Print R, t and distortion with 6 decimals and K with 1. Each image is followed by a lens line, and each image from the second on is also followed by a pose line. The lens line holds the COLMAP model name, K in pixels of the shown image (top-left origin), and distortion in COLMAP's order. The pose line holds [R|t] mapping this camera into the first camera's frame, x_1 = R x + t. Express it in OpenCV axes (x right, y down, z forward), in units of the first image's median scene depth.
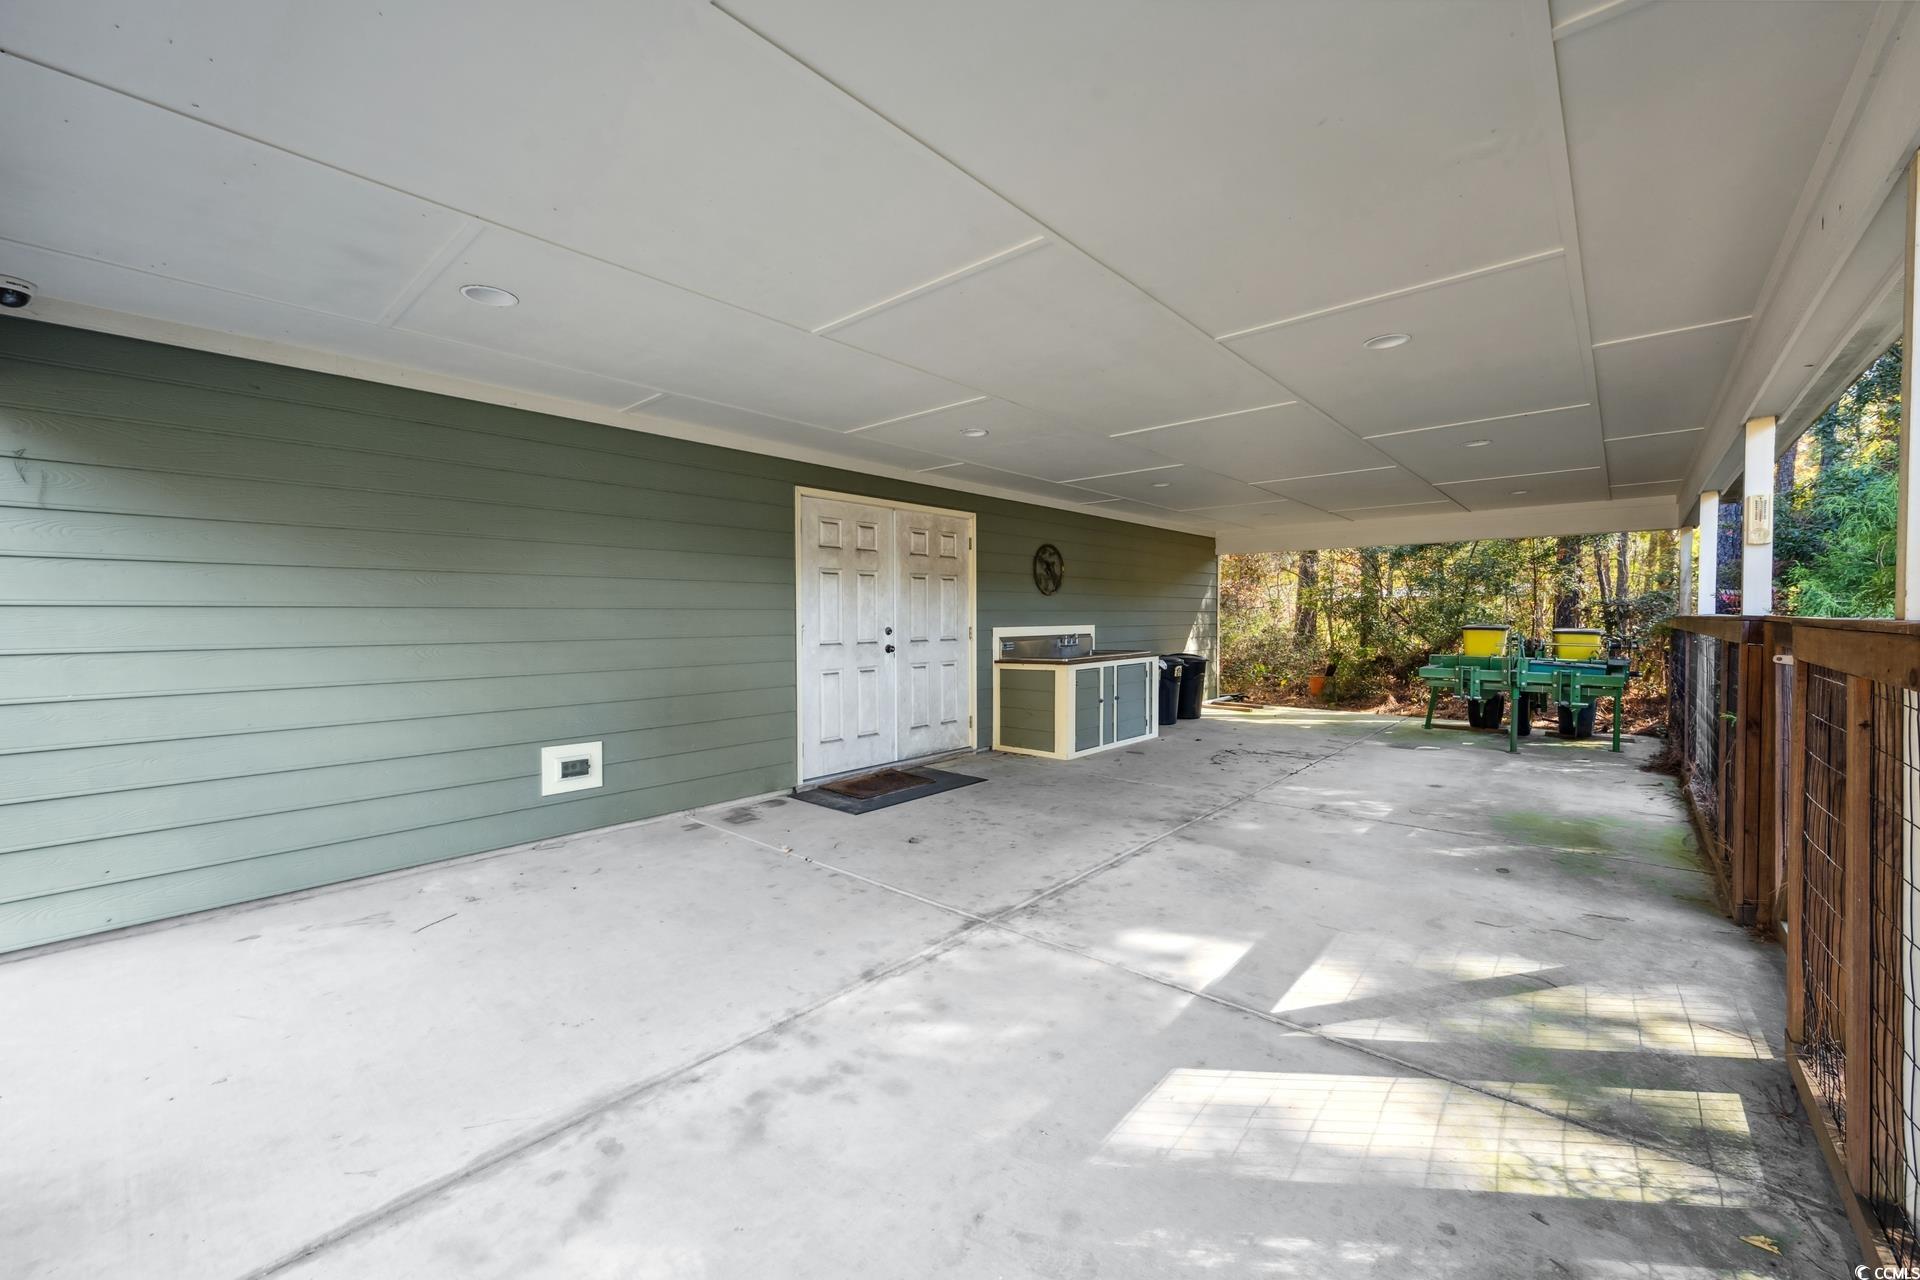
lens RADIAL K [[748.9, 0, 960.0], [0, 748.9, 640.0], [0, 0, 1]] dist [-0.000256, 0.000063]
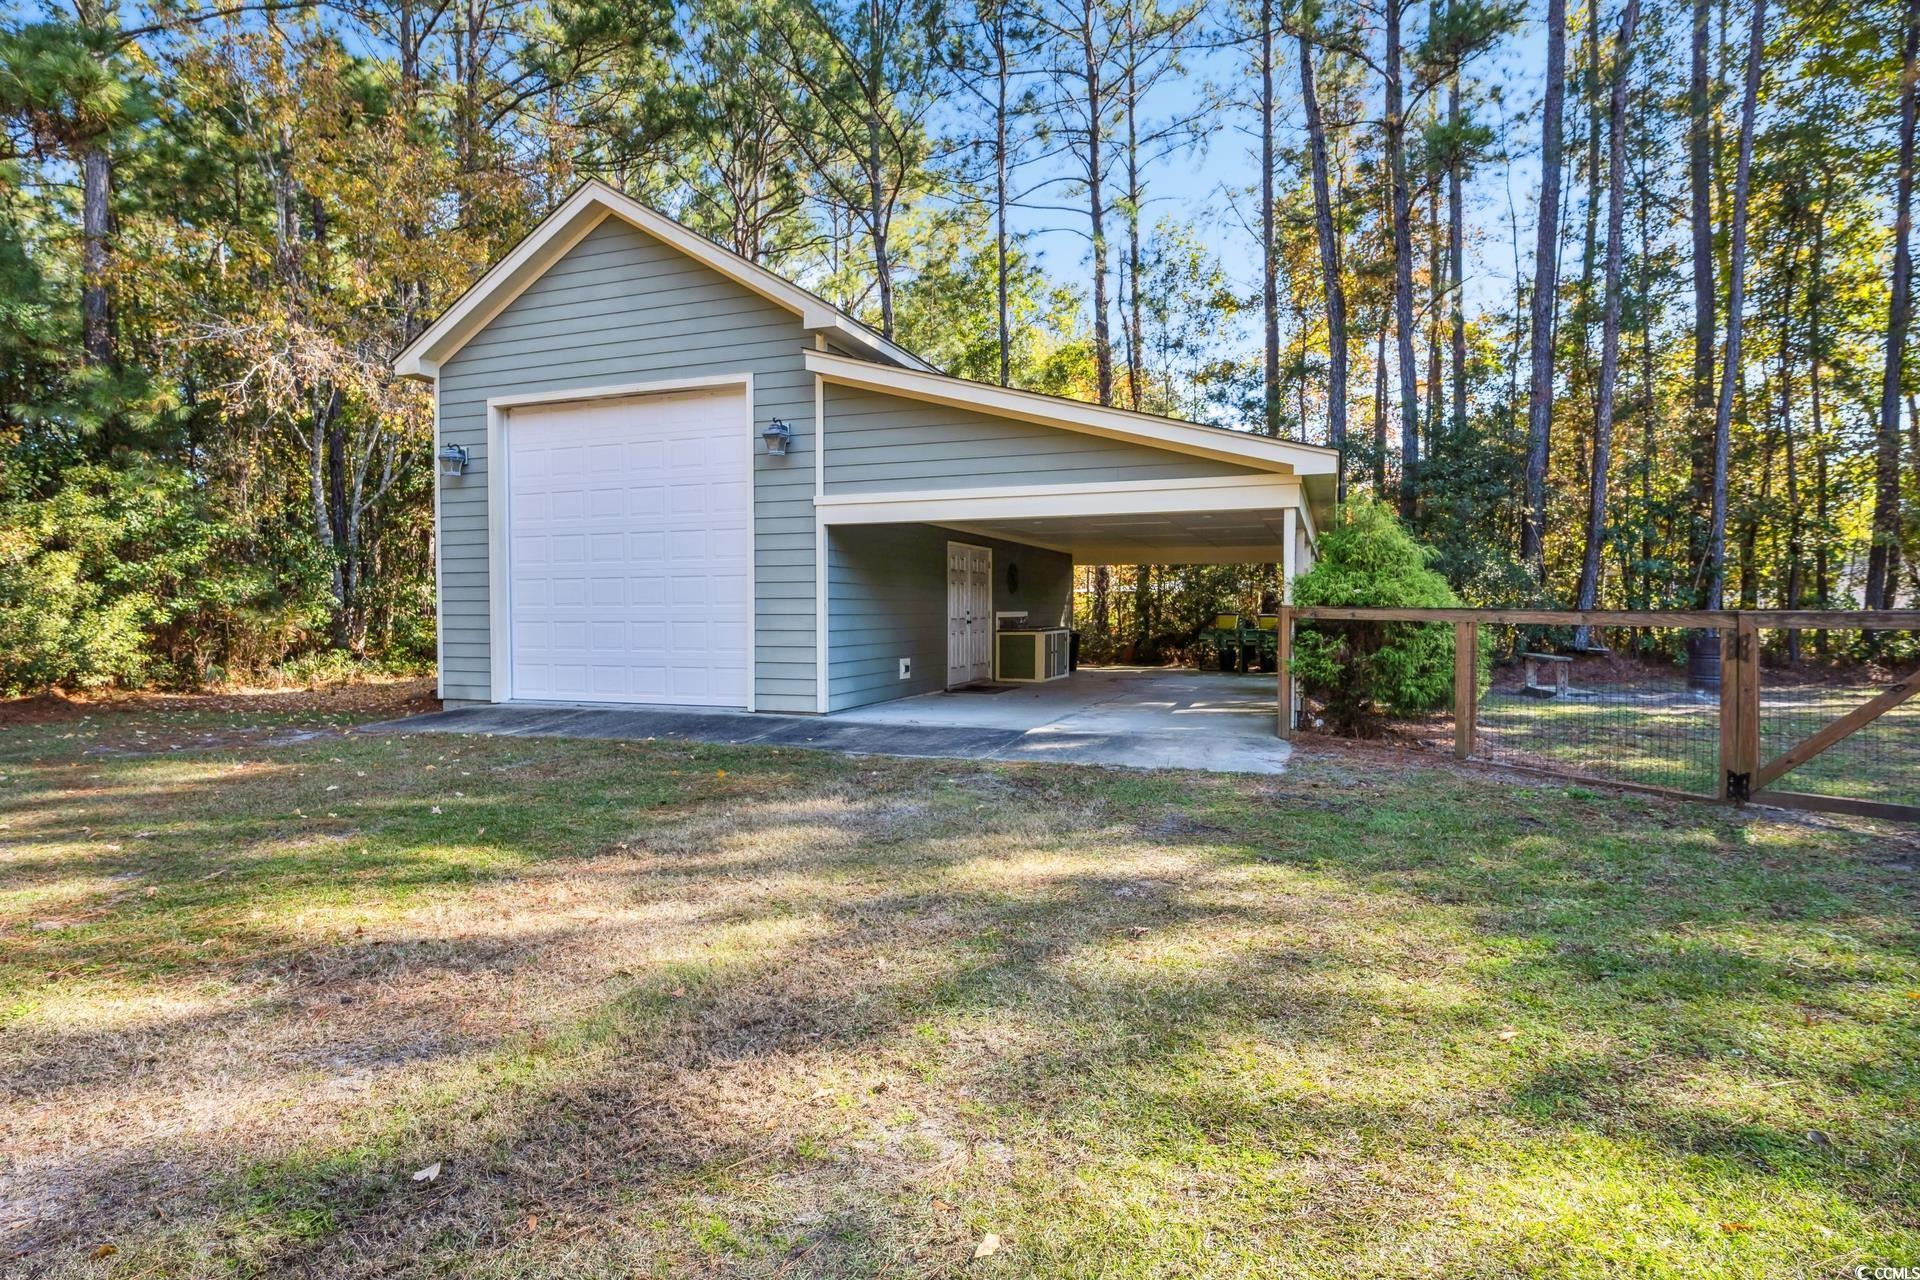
lens RADIAL K [[1082.5, 0, 960.0], [0, 1082.5, 640.0], [0, 0, 1]] dist [0.000680, 0.000071]
pose [[0.926260, -0.006152, 0.376834, -0.876493], [0.007681, 0.999967, -0.002555, 0.049506], [-0.376806, 0.005261, 0.926277, -1.170498]]
